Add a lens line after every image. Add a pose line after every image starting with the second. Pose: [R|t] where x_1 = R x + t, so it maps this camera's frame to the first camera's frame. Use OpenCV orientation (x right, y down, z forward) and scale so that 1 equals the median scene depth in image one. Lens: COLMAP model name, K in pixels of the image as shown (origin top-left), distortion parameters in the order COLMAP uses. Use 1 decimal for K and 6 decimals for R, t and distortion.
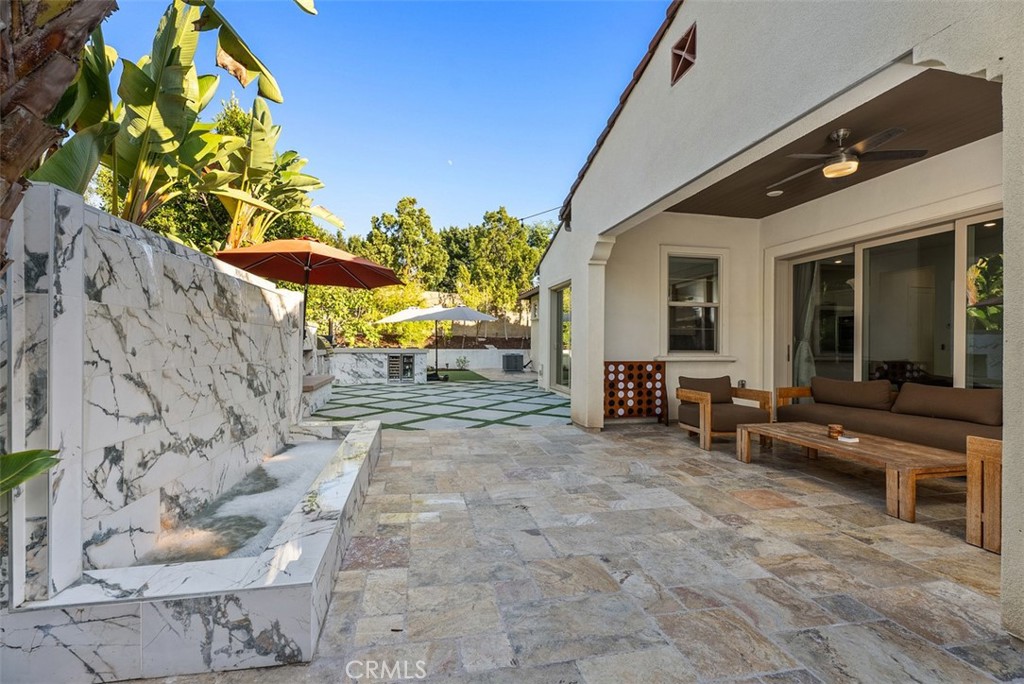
lens RADIAL K [[458.4, 0, 512.0], [0, 458.4, 342.0], [0, 0, 1]] dist [0.000665, -0.000063]
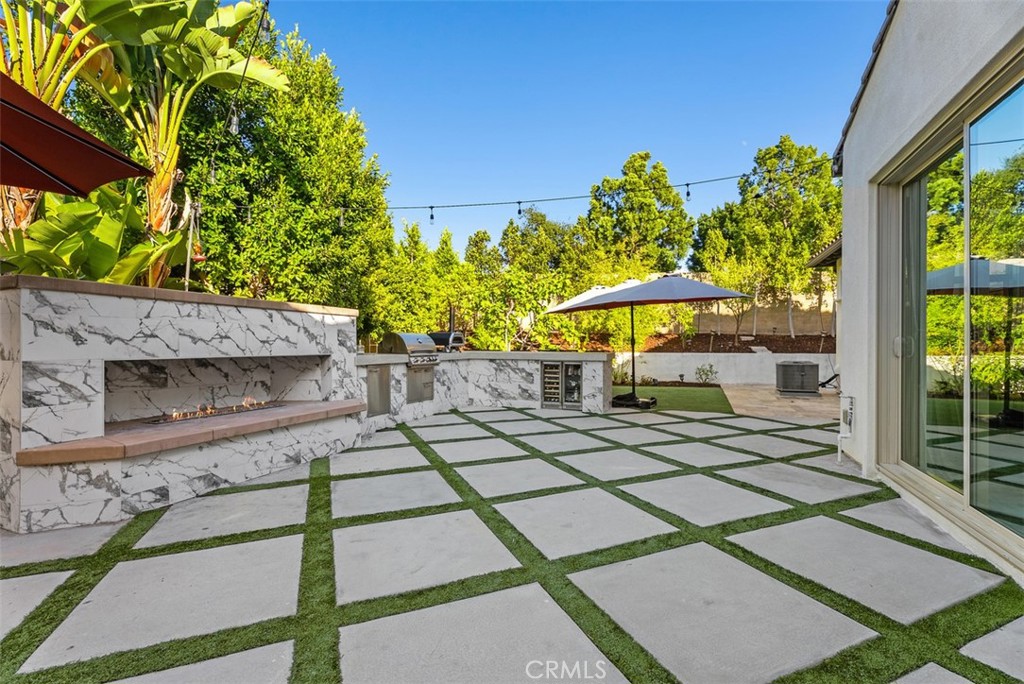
lens RADIAL K [[455.8, 0, 512.0], [0, 455.8, 342.0], [0, 0, 1]] dist [0.002611, -0.000226]
pose [[0.824936, -0.010702, -0.565124, 0.144915], [0.007544, 0.999940, -0.007924, 0.015795], [0.565175, 0.002273, 0.824968, 1.578209]]
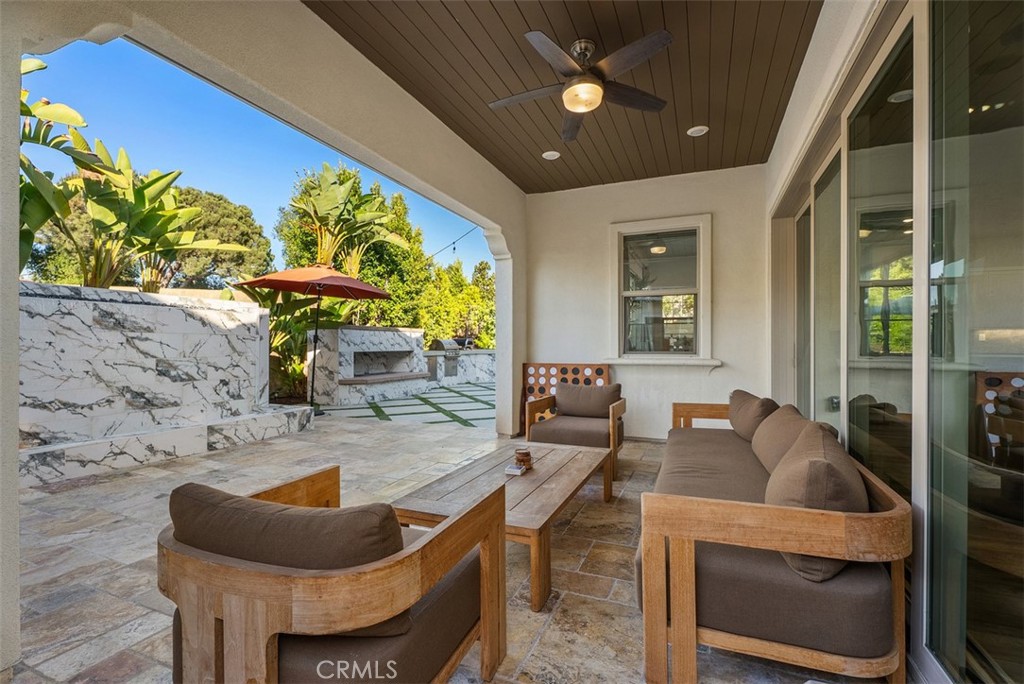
lens RADIAL K [[455.8, 0, 512.0], [0, 455.8, 342.0], [0, 0, 1]] dist [0.002611, -0.000226]
pose [[0.820329, -0.011658, -0.571774, 1.108995], [0.009438, 0.999932, -0.006847, 0.009093], [0.571815, 0.000220, 0.820383, 0.375456]]
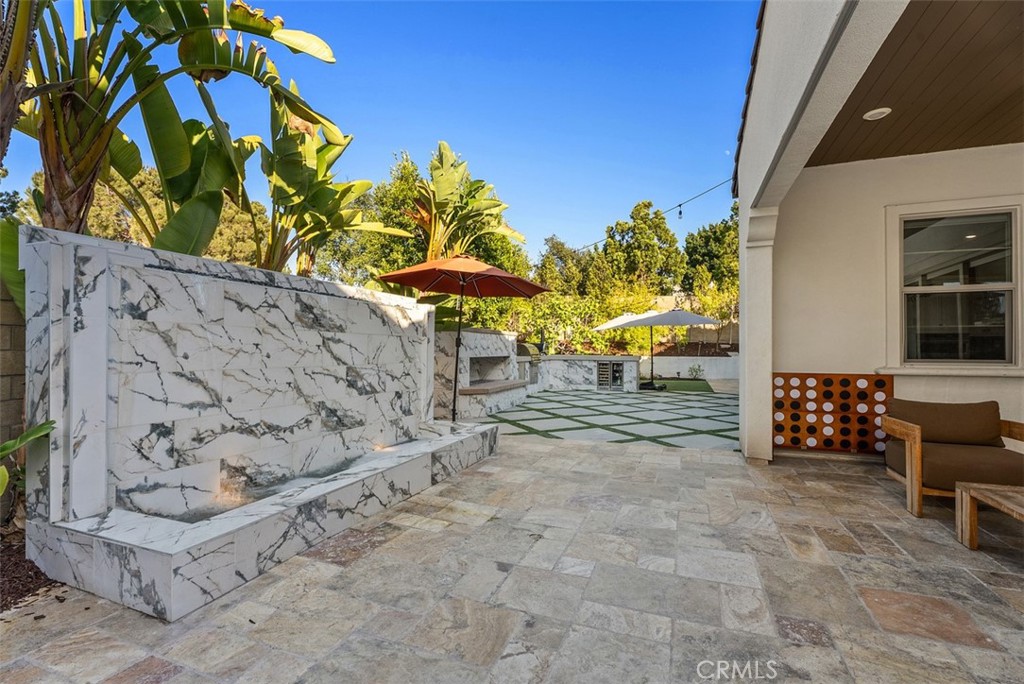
lens RADIAL K [[455.8, 0, 512.0], [0, 455.8, 342.0], [0, 0, 1]] dist [0.002611, -0.000226]
pose [[0.840068, -0.013331, -0.542317, 0.380913], [0.004389, 0.999832, -0.017779, 0.004569], [0.542463, 0.012555, 0.839986, 0.201425]]
